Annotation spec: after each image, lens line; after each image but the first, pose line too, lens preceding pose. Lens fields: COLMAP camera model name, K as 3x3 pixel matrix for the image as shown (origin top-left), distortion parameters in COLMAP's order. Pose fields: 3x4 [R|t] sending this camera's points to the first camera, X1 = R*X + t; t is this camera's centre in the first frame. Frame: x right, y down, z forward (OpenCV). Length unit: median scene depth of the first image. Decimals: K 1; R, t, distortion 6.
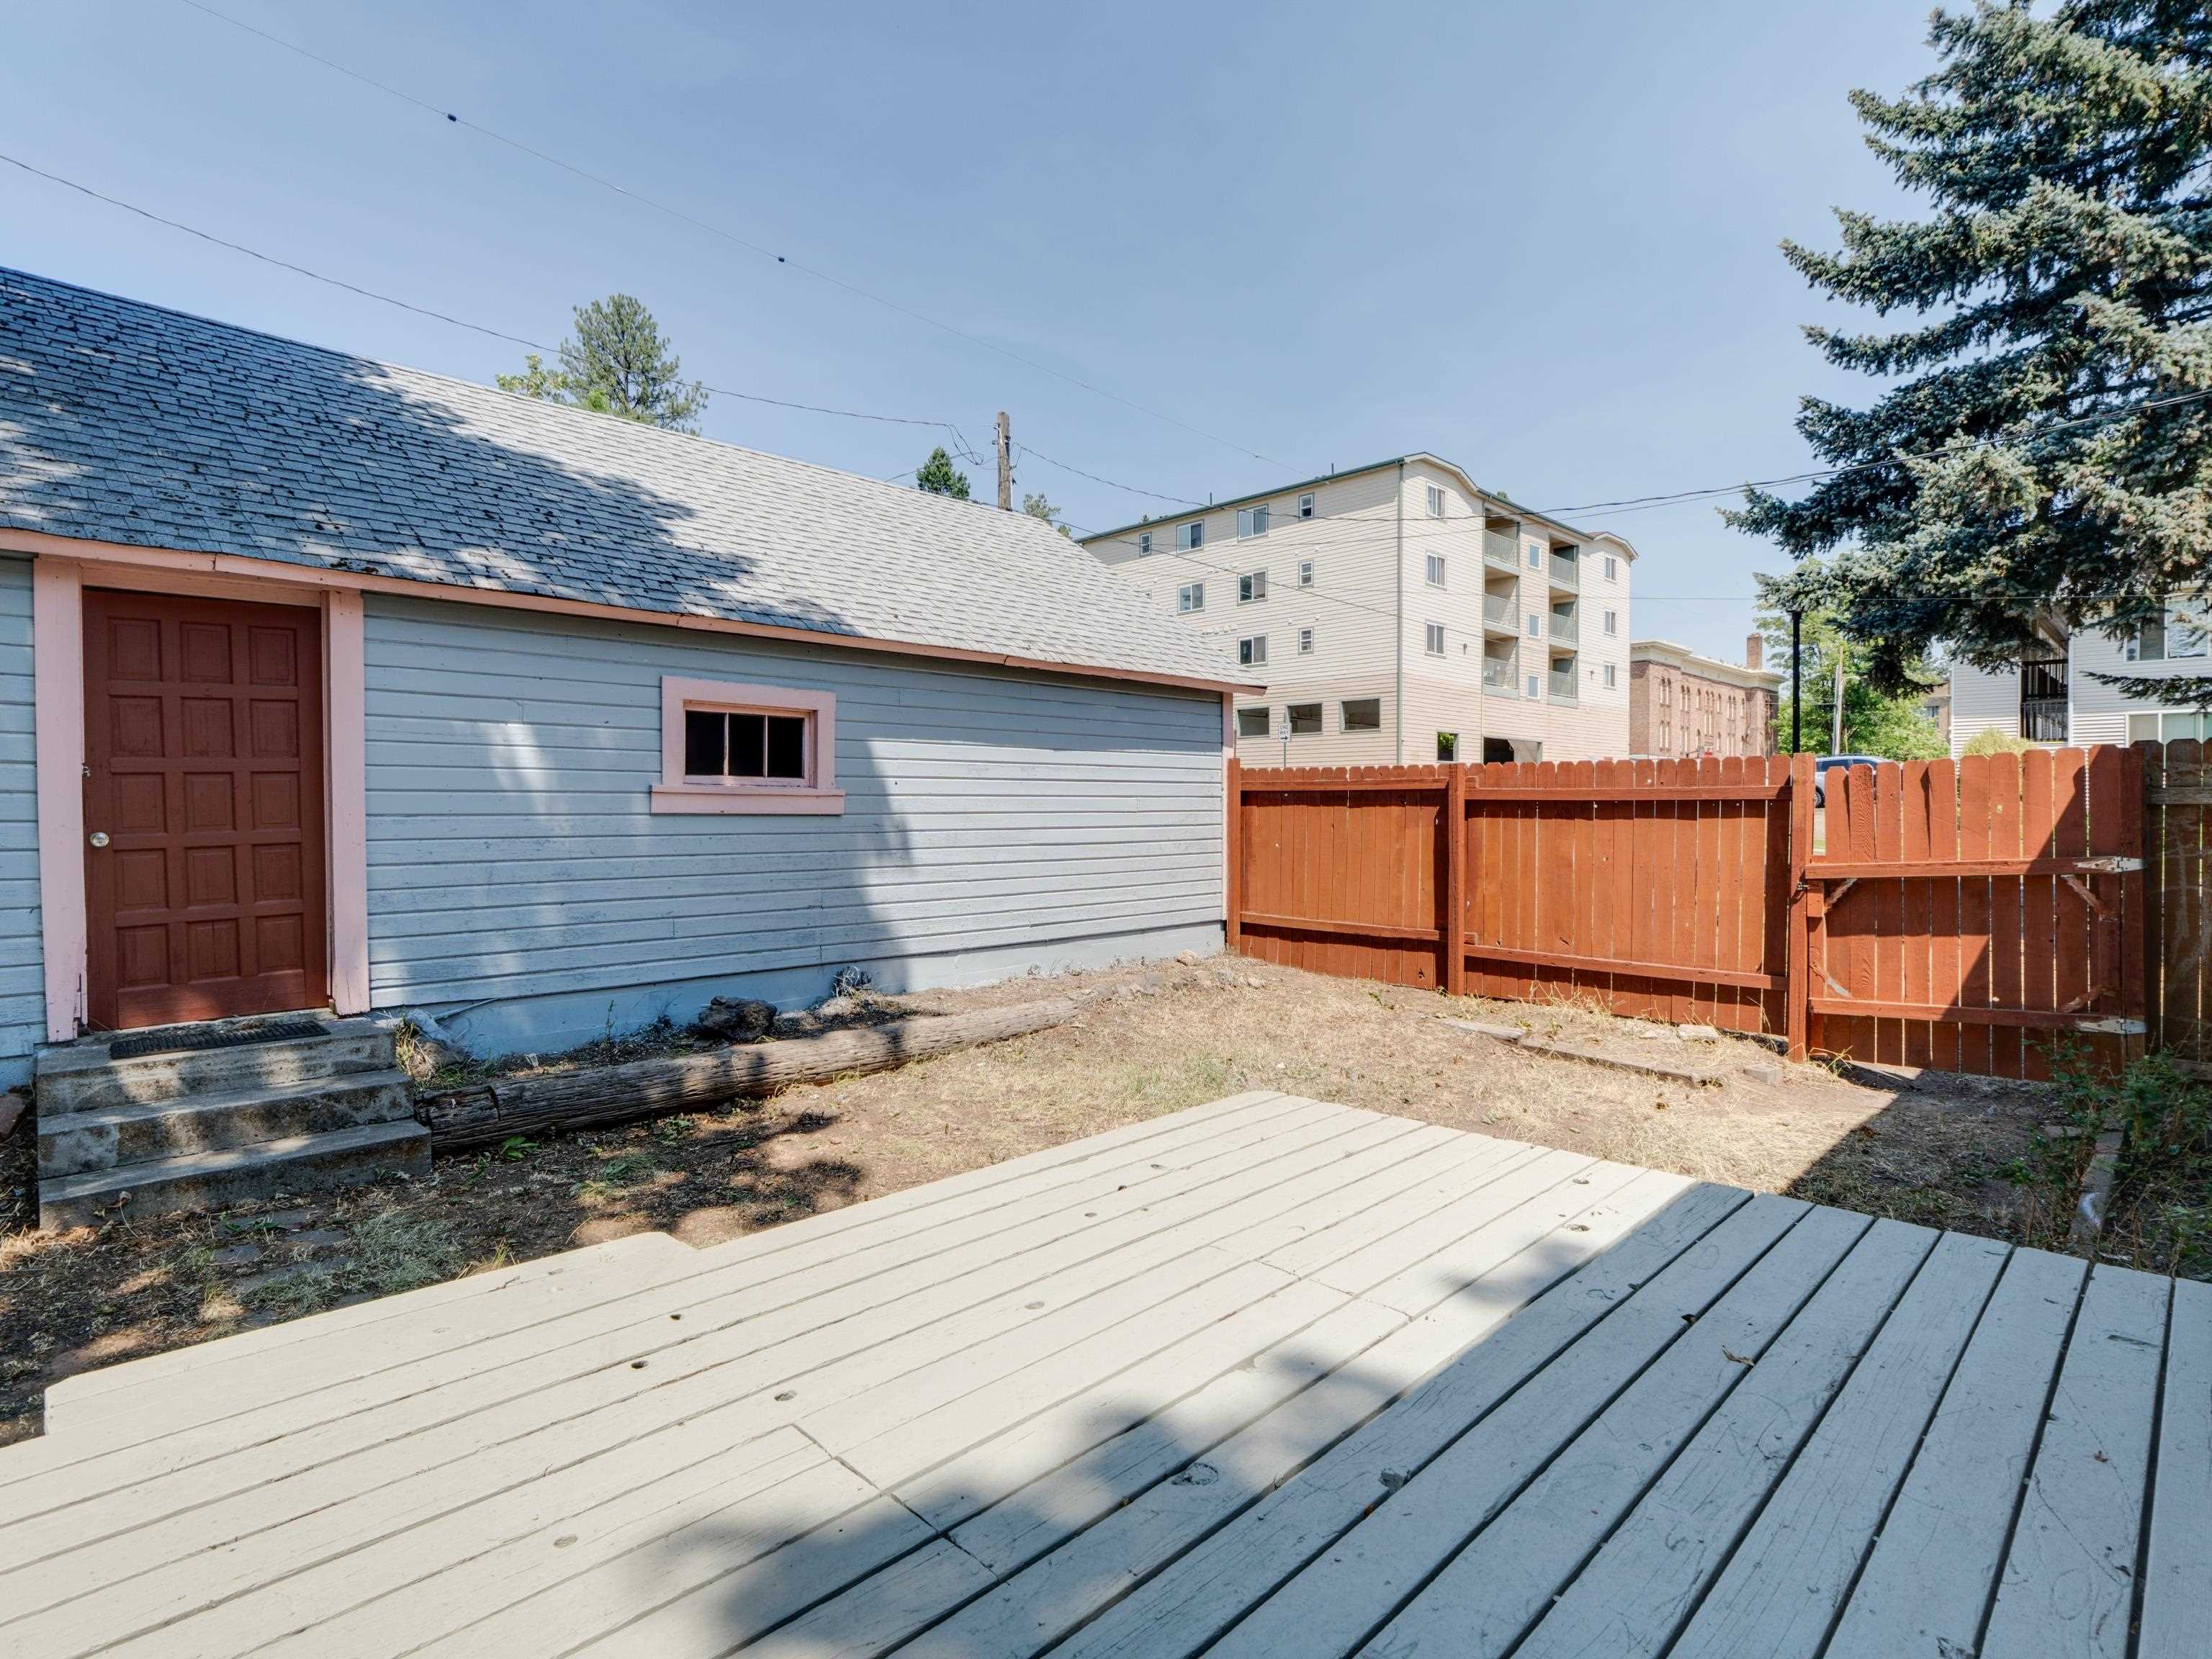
lens RADIAL K [[1127.5, 0, 1106.0], [0, 1127.5, 829.5], [0, 0, 1]] dist [0.000007, 0.000142]
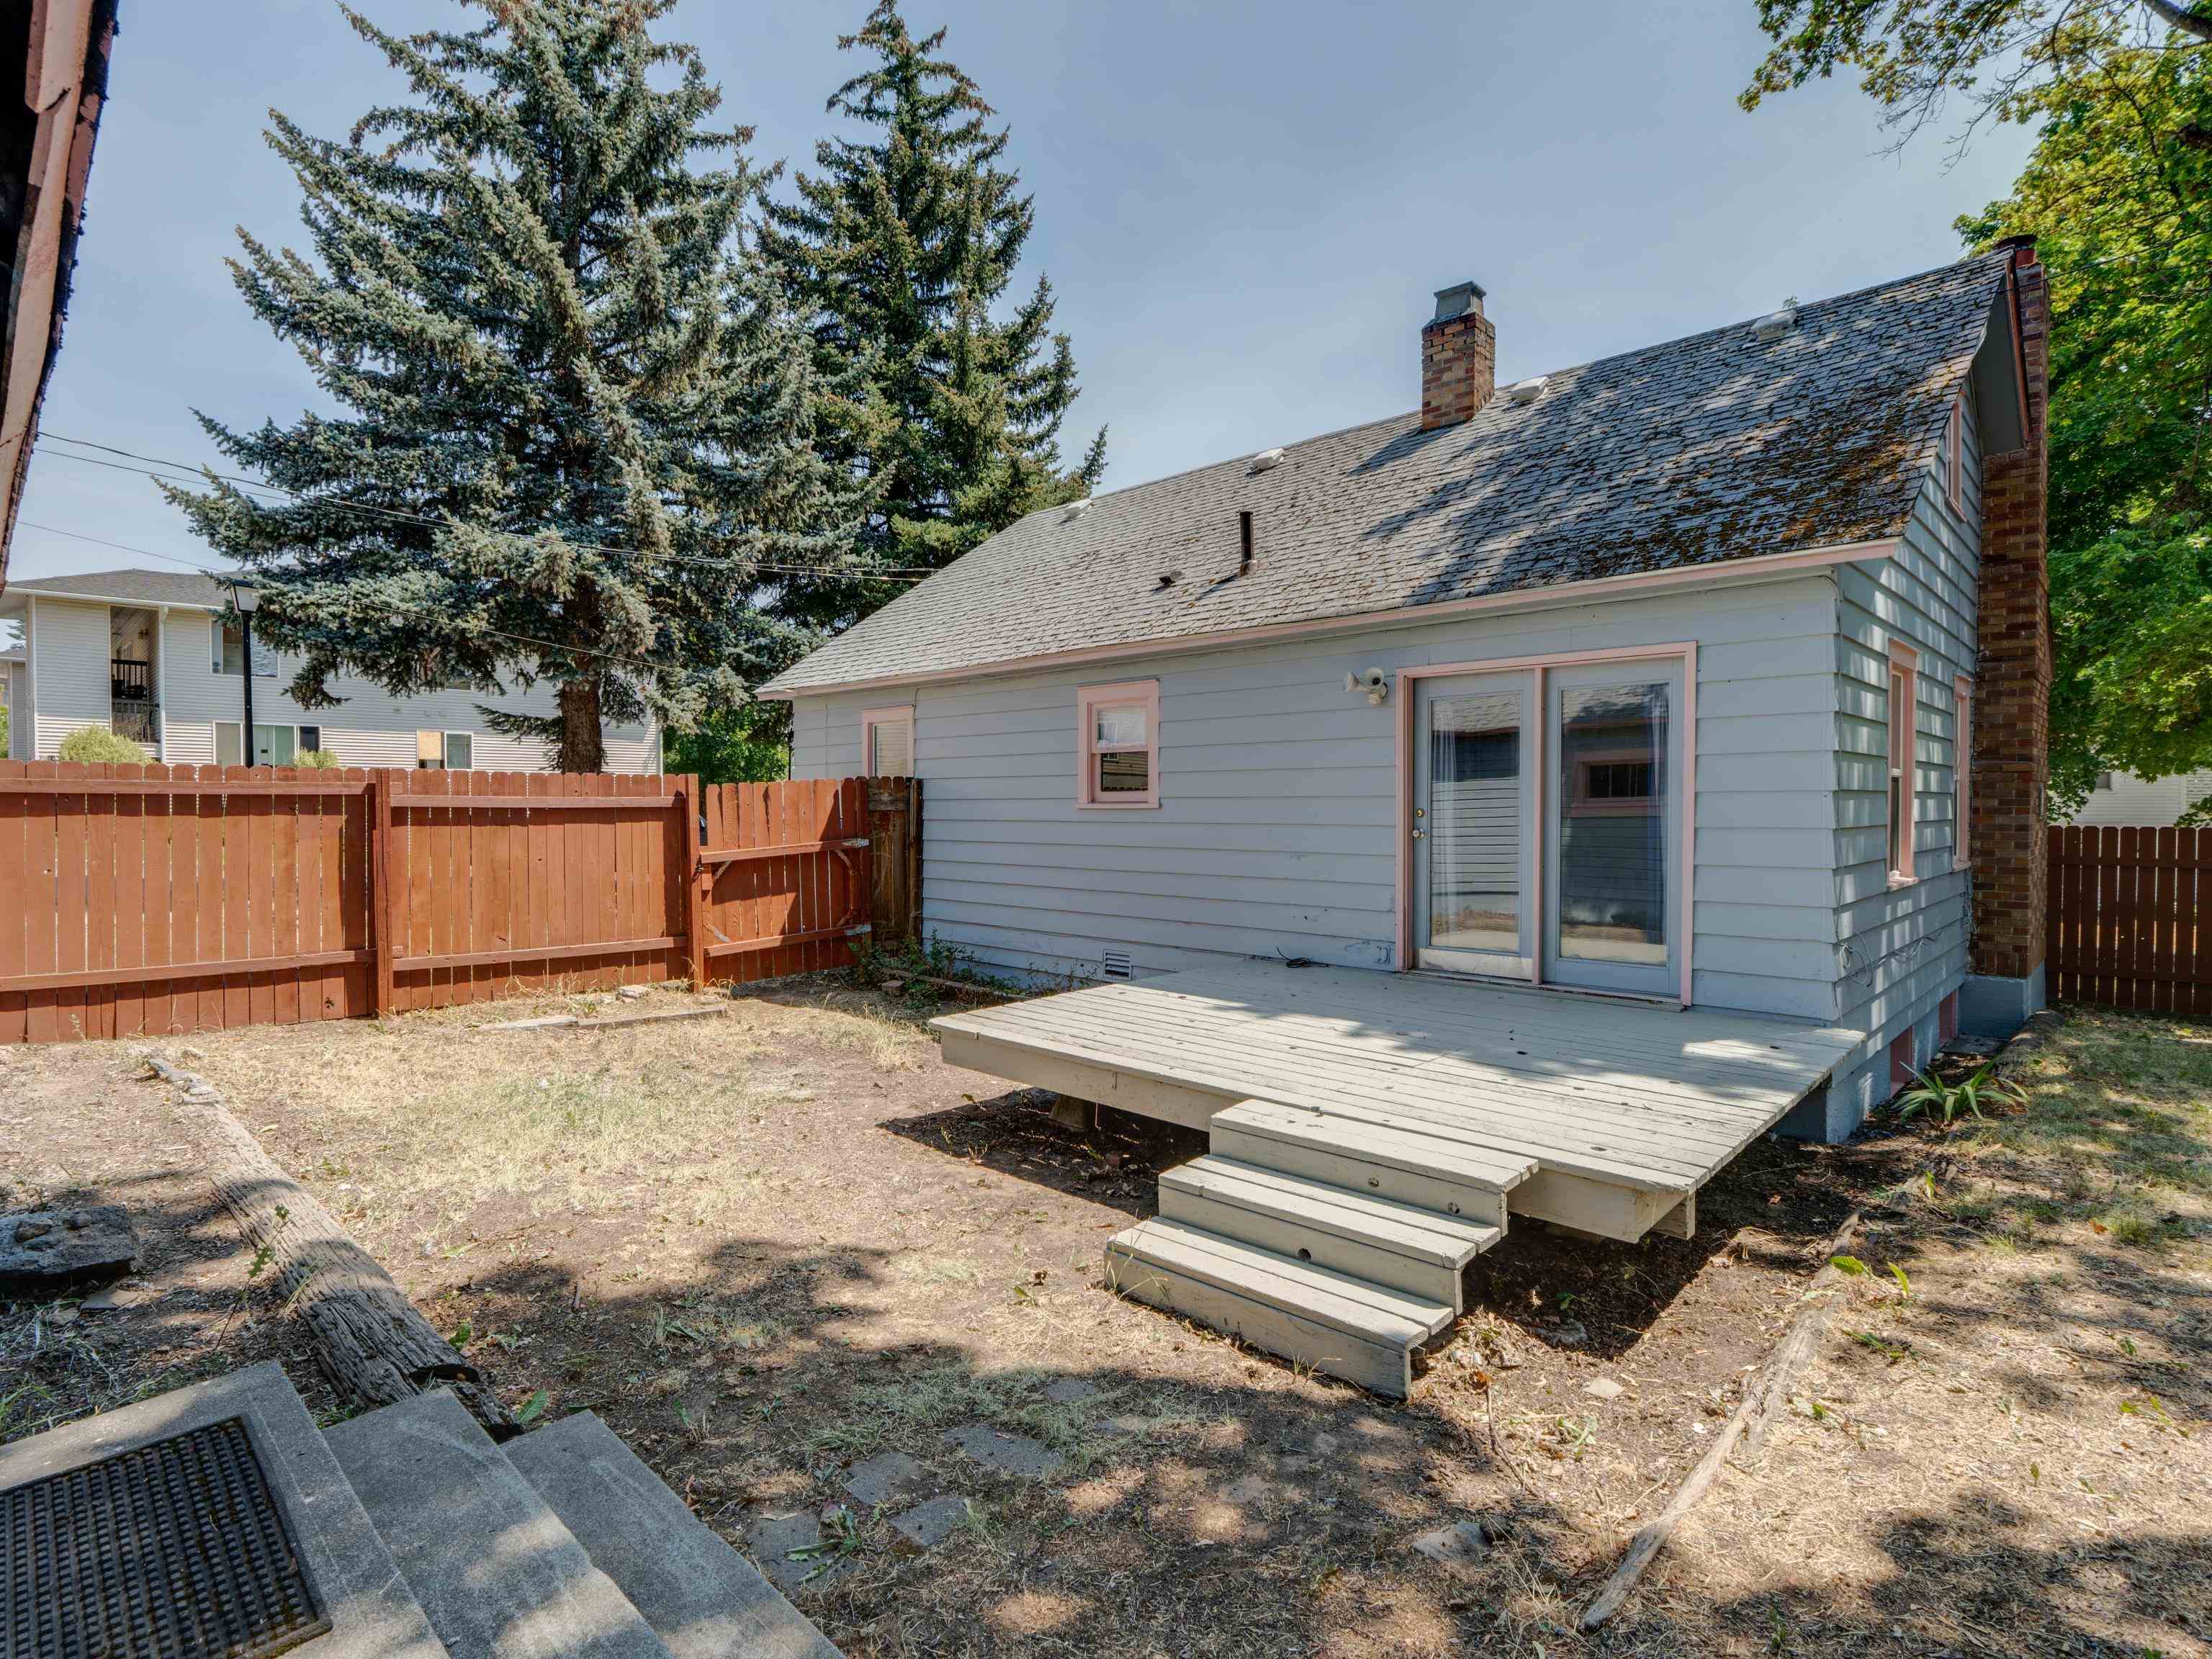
lens RADIAL K [[1127.5, 0, 1106.0], [0, 1127.5, 829.5], [0, 0, 1]] dist [0.000007, 0.000142]
pose [[-0.016508, -0.027303, 0.999491, -0.711954], [0.019730, 0.999424, 0.027627, -0.025000], [-0.999669, 0.020176, -0.015960, 0.463437]]
